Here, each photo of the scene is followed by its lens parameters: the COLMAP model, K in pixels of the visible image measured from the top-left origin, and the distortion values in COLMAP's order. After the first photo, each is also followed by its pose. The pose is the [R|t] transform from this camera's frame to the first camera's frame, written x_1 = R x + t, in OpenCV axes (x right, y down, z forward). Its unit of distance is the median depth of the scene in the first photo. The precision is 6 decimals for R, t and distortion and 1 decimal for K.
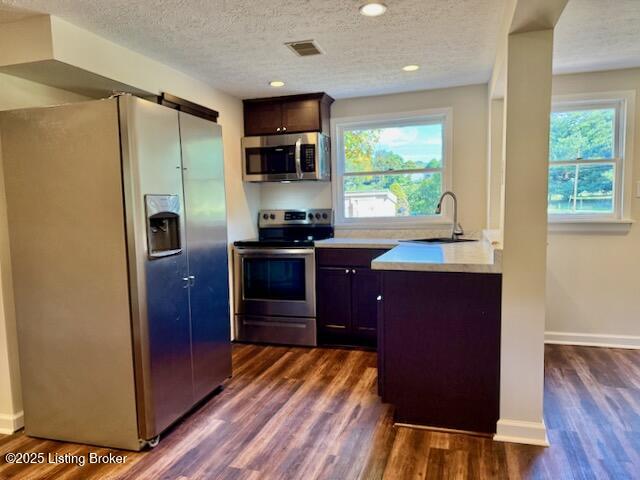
lens RADIAL K [[452.1, 0, 327.6], [0, 452.1, 242.3], [0, 0, 1]] dist [0.026698, -0.003671]
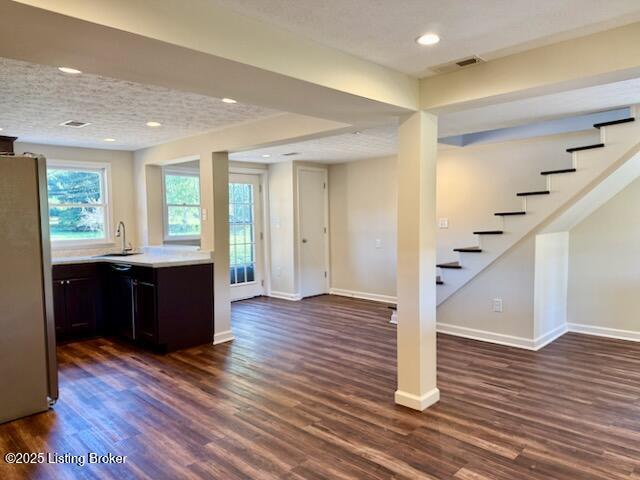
lens RADIAL K [[452.1, 0, 327.6], [0, 452.1, 242.3], [0, 0, 1]] dist [0.026698, -0.003671]
pose [[0.447653, -0.031667, 0.893647, -1.139015], [0.077756, 0.996966, -0.003622, 0.020135], [-0.890820, 0.071107, 0.448757, -0.380376]]
